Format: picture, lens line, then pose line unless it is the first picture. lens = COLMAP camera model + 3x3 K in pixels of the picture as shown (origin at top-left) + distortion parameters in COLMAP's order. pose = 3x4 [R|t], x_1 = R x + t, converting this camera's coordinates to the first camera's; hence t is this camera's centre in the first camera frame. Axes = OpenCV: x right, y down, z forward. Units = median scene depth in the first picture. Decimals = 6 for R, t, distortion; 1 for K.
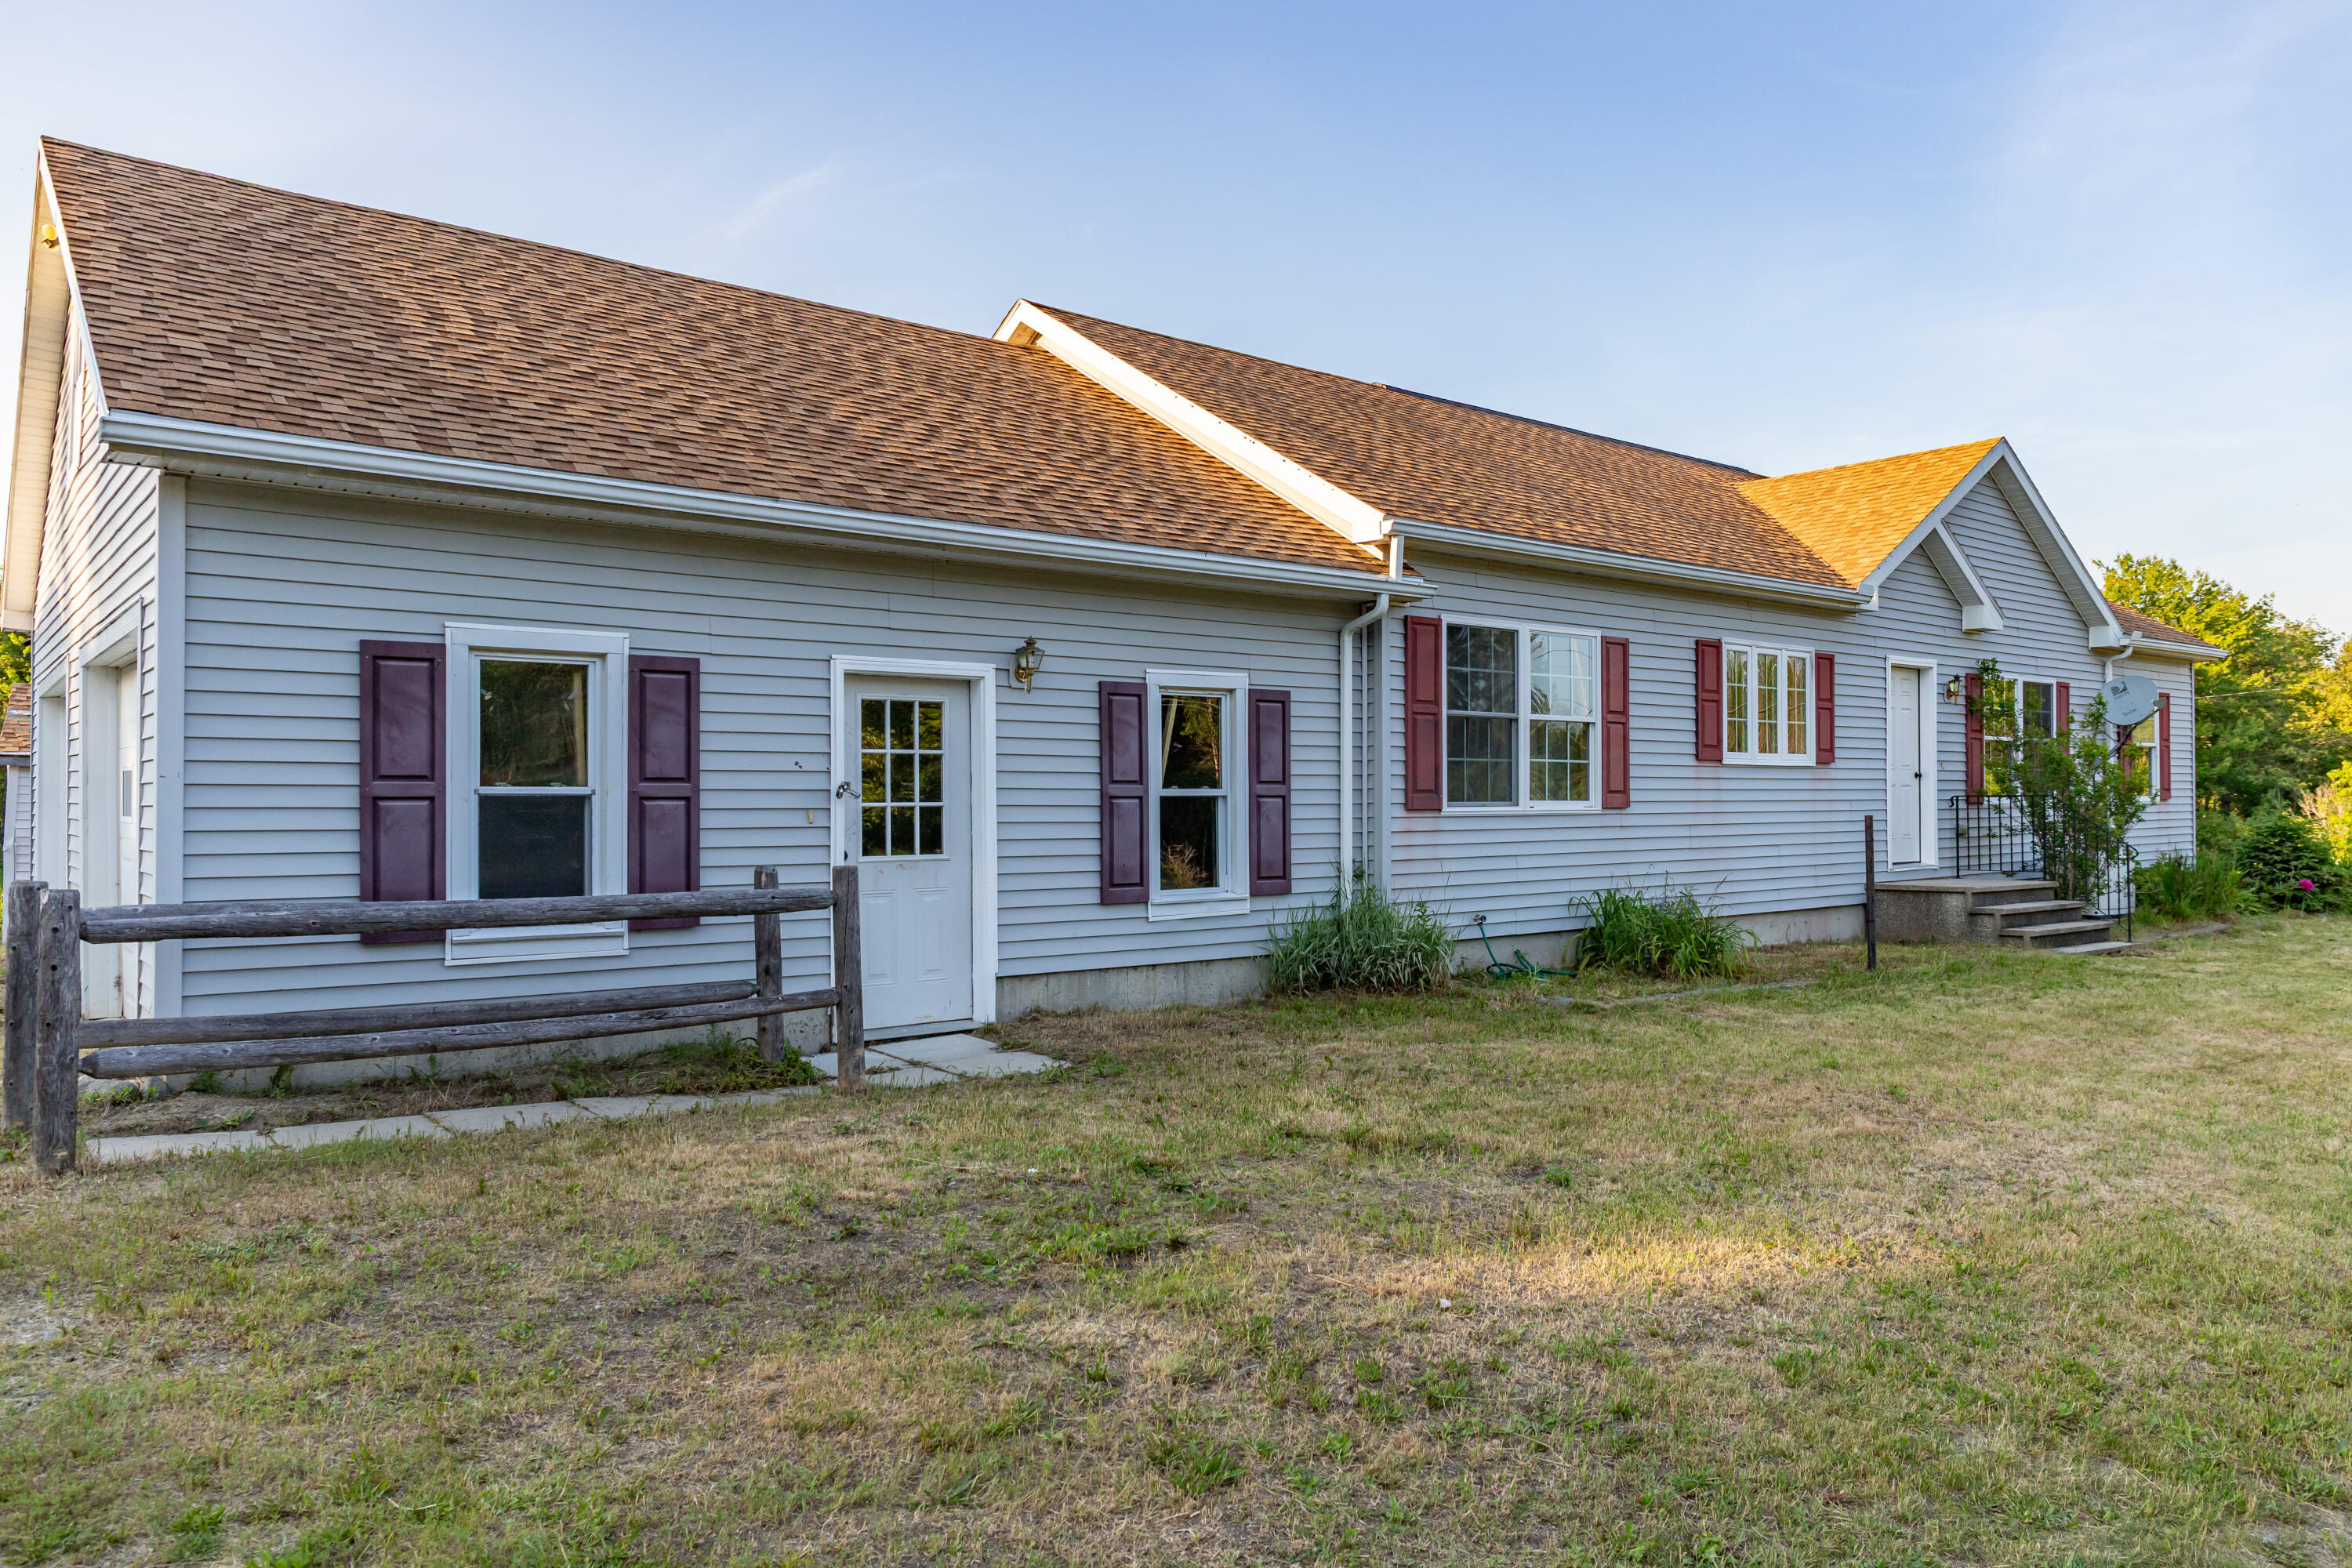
lens RADIAL K [[1601.3, 0, 1176.0], [0, 1601.3, 784.0], [0, 0, 1]] dist [-0.048972, -0.000543]
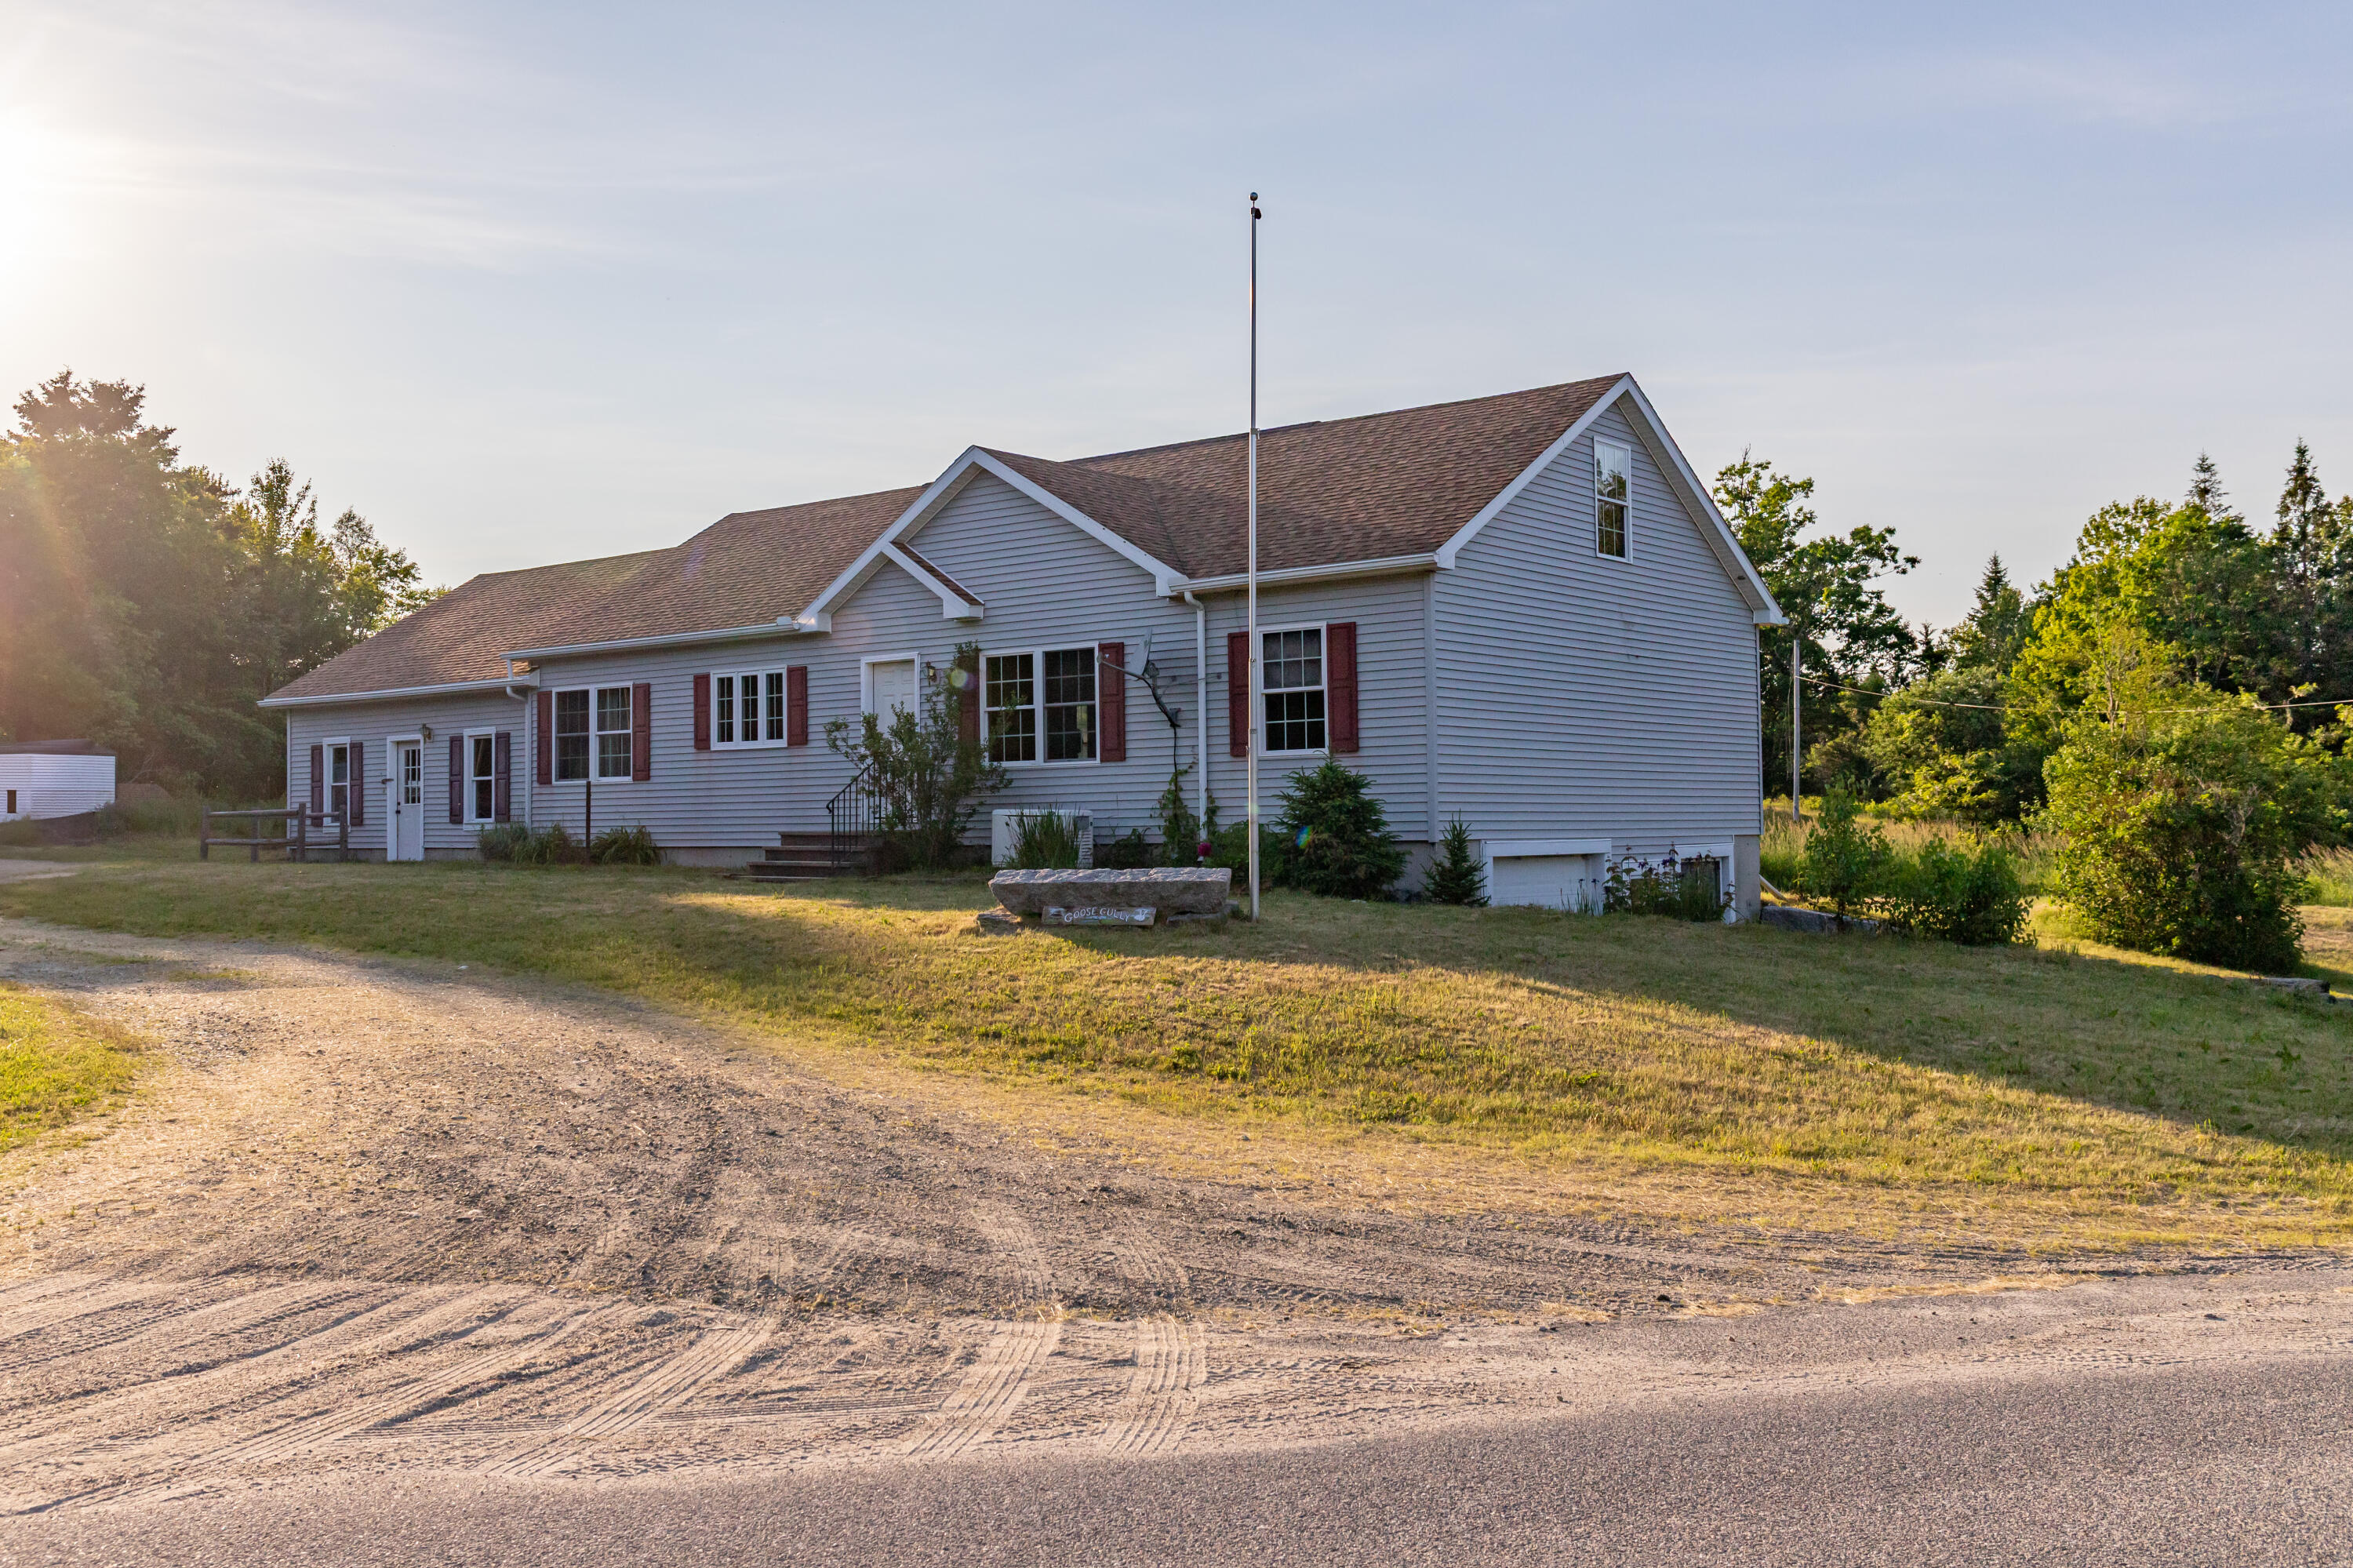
lens RADIAL K [[2184.2, 0, 1112.5], [0, 2184.2, 789.6], [0, 0, 1]] dist [-0.006031, -0.002326]
pose [[0.191389, -0.020782, -0.981294, 3.309993], [0.014783, 0.999723, -0.018289, 0.093384], [0.981403, -0.011006, 0.191643, 1.261154]]
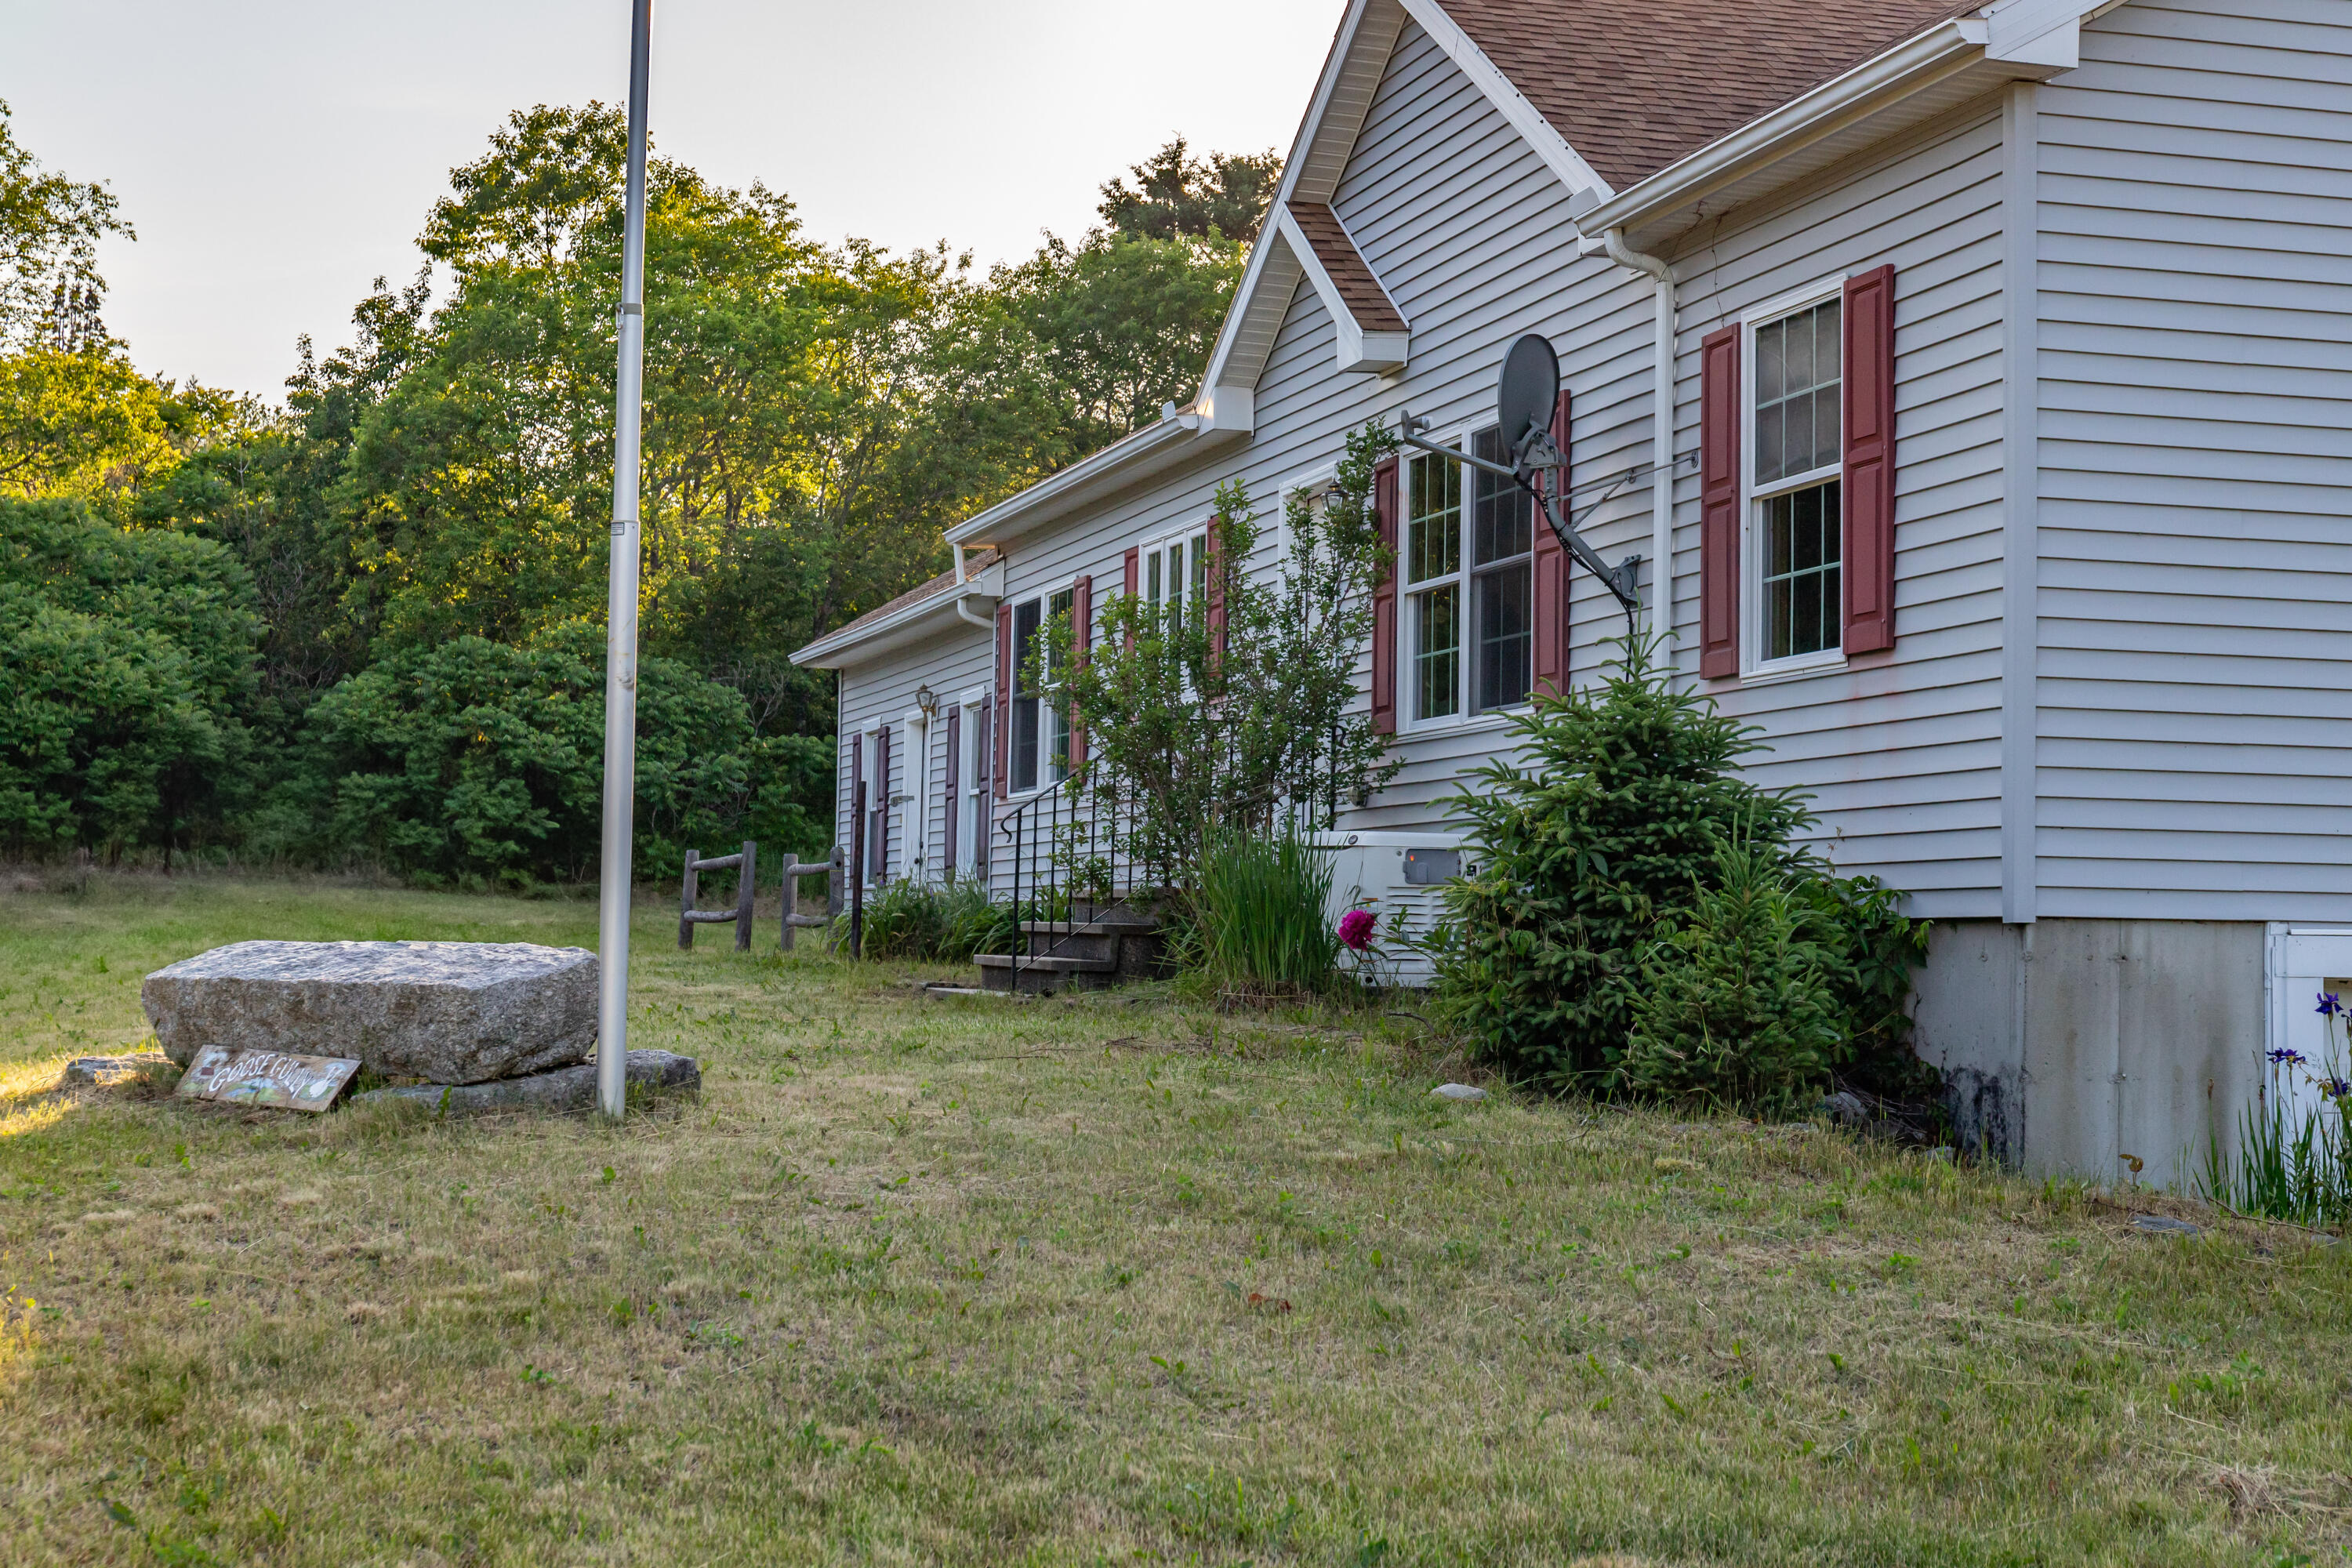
lens RADIAL K [[3834.9, 0, 1176.0], [0, 3834.9, 784.0], [0, 0, 1]] dist [-0.005518, 0.002857]
pose [[-0.408271, -0.046516, -0.911675, 2.475605], [-0.011487, 0.998884, -0.045821, 0.125725], [0.912789, -0.008235, -0.408349, 2.227764]]
